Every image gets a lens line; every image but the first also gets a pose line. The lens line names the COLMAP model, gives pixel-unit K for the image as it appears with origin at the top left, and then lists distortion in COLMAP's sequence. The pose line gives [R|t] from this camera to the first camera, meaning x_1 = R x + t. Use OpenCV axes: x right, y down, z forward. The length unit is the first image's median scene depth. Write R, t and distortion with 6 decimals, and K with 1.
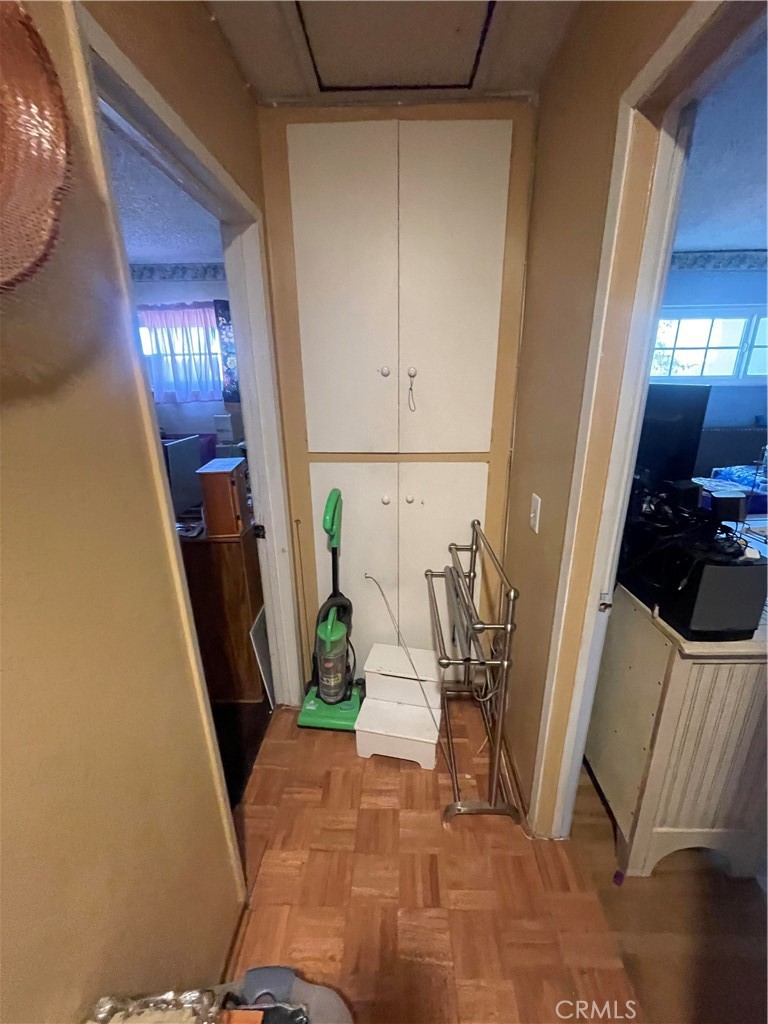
lens RADIAL K [[412.5, 0, 391.0], [0, 412.5, 509.1], [0, 0, 1]] dist [-0.002853, -0.000854]
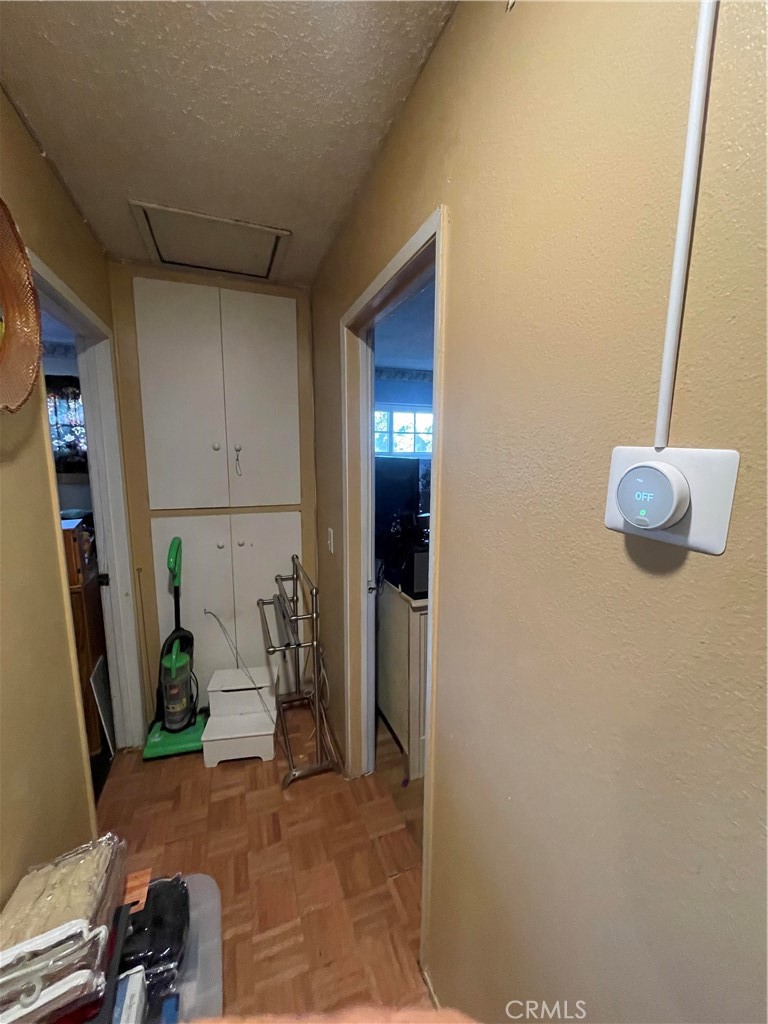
lens RADIAL K [[412.5, 0, 387.6], [0, 412.5, 509.2], [0, 0, 1]] dist [-0.002853, -0.000854]
pose [[0.924796, -0.041676, 0.378173, -0.014411], [0.103953, 0.983839, -0.145787, 0.113858], [-0.365986, 0.174136, 0.914183, -0.377843]]
